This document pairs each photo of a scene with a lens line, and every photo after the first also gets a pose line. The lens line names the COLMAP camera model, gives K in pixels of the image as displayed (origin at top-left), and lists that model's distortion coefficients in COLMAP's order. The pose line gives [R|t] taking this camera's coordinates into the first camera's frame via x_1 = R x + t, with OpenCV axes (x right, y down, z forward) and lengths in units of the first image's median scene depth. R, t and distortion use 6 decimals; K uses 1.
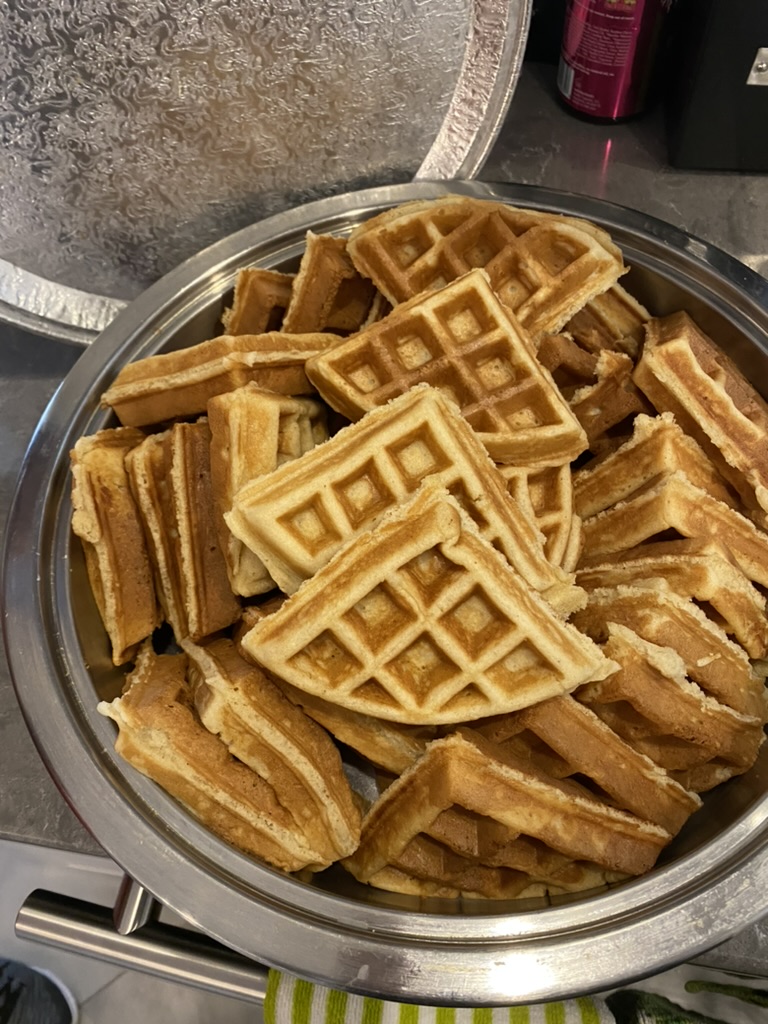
lens RADIAL K [[773.9, 0, 384.2], [0, 773.9, 470.7], [0, 0, 1]] dist [0.003932, 0.001078]
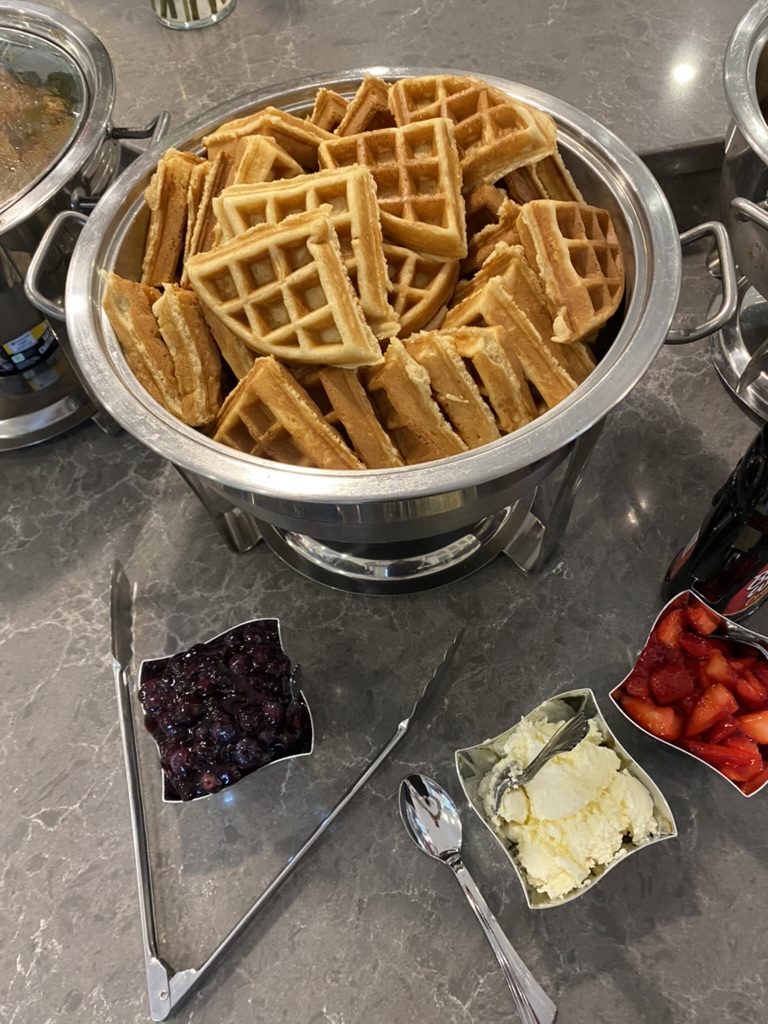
lens RADIAL K [[774.5, 0, 384.0], [0, 774.5, 512.0], [0, 0, 1]] dist [0.000111, -0.001034]
pose [[0.885628, 0.398759, -0.238020, 0.750992], [-0.385044, 0.917056, 0.103682, 0.351336], [0.259622, -0.000176, 0.965710, -0.459041]]
